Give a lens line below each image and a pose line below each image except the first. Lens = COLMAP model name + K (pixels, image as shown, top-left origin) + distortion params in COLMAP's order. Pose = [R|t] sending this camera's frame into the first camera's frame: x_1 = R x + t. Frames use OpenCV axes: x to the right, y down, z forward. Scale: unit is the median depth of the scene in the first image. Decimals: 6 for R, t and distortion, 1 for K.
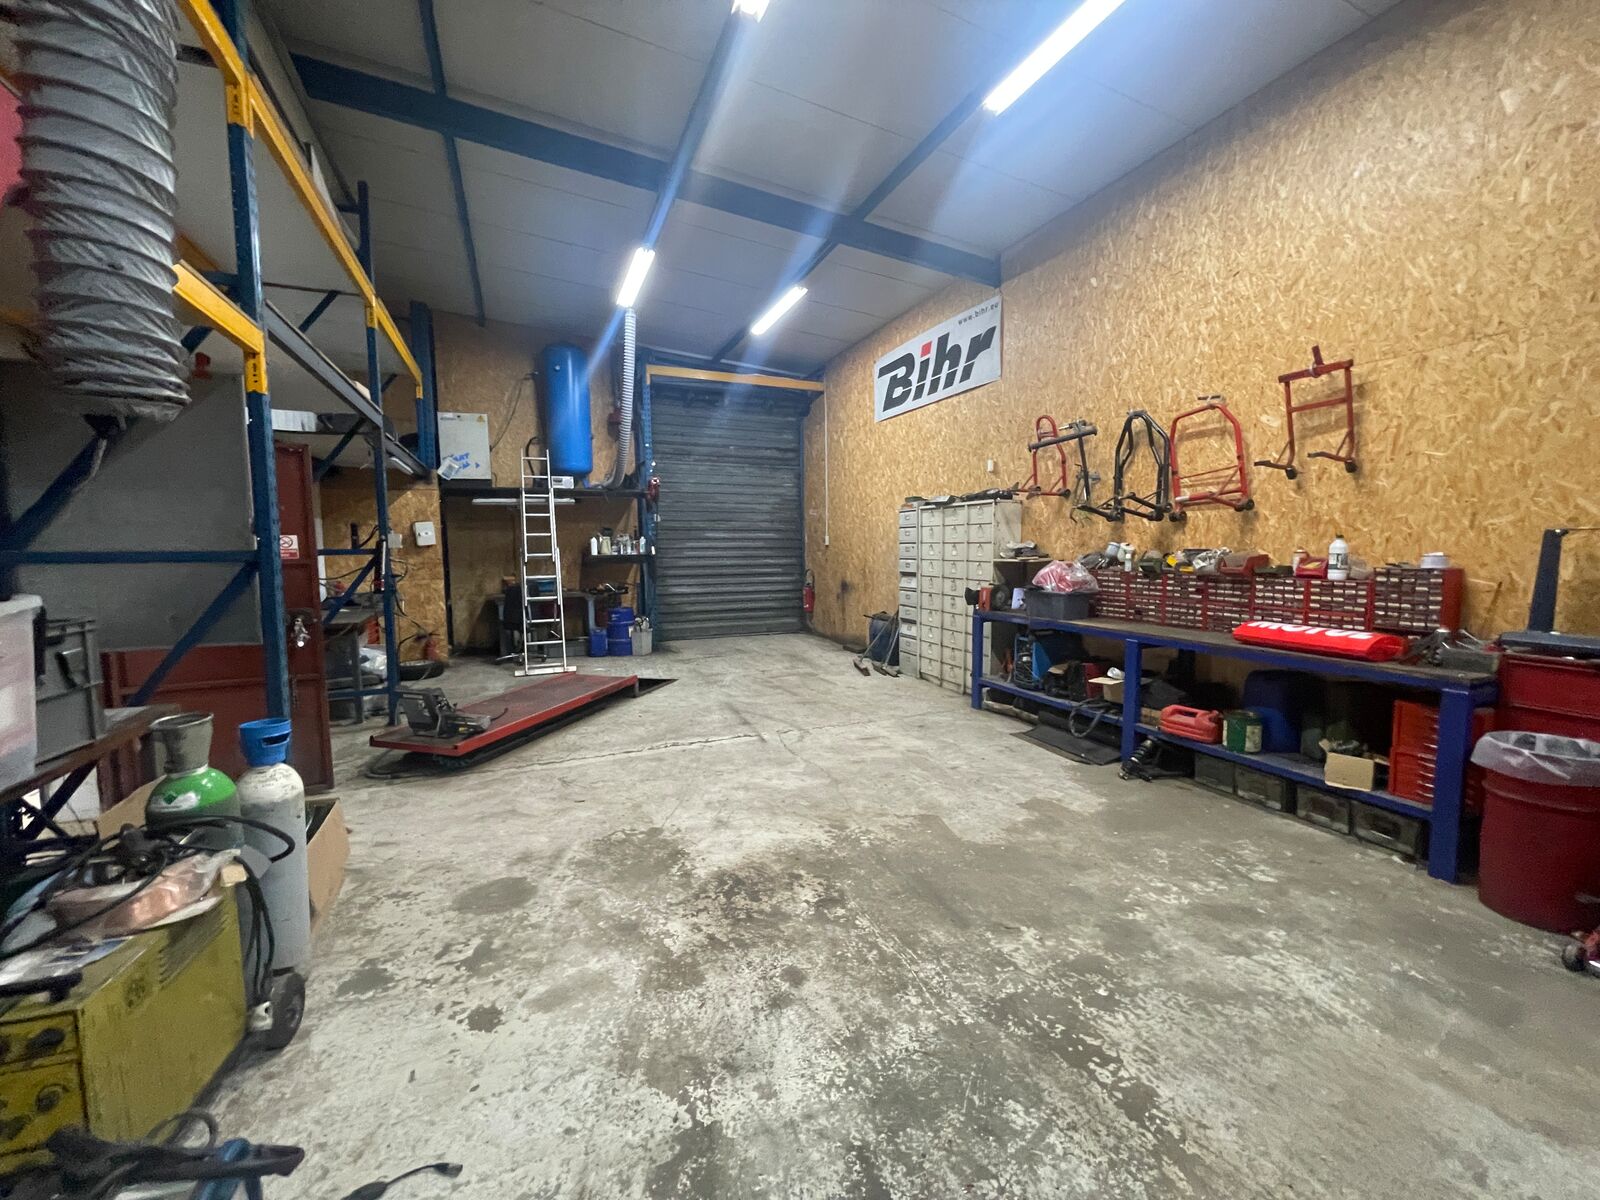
lens RADIAL K [[647.5, 0, 796.4], [0, 647.5, 596.2], [0, 0, 1]] dist [-0.003300, 0.000136]
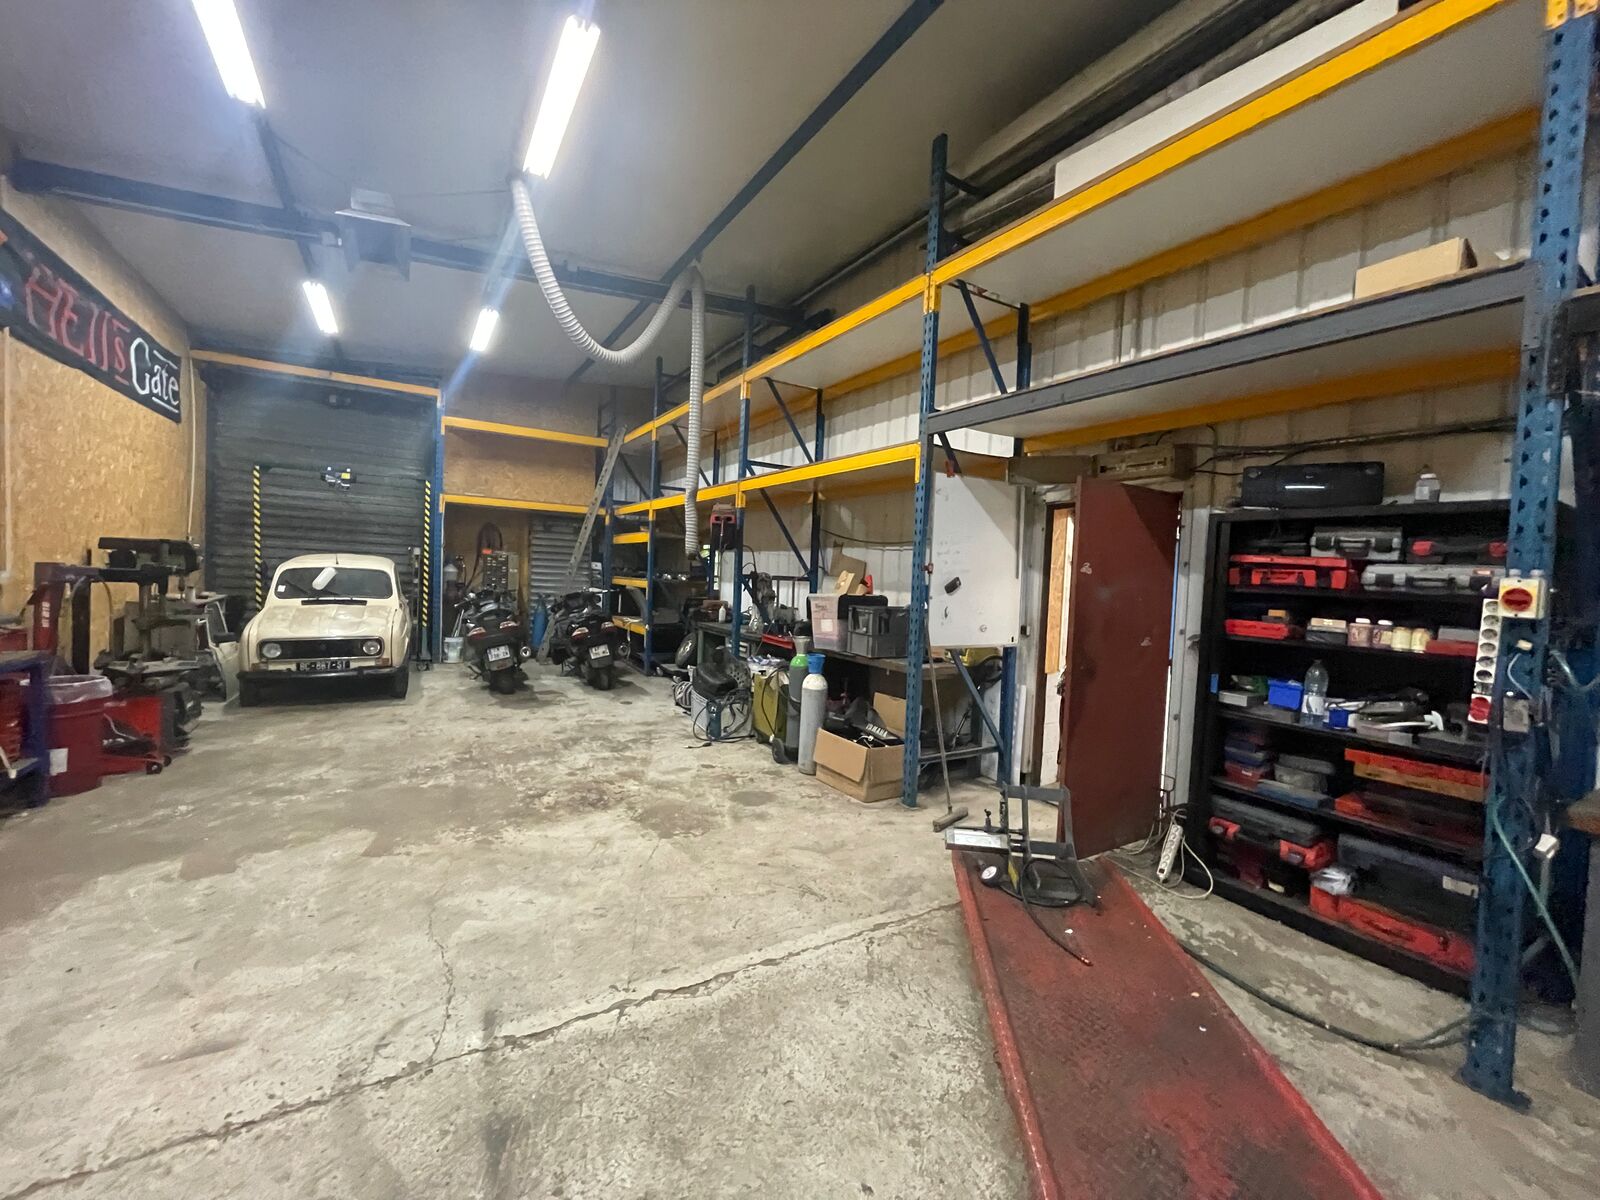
lens RADIAL K [[647.5, 0, 796.4], [0, 647.5, 596.2], [0, 0, 1]] dist [-0.003300, 0.000136]
pose [[-0.988854, -0.028738, -0.146090, -0.304721], [-0.046141, 0.992039, 0.117171, -0.202027], [0.141559, 0.122605, -0.982308, 2.354973]]
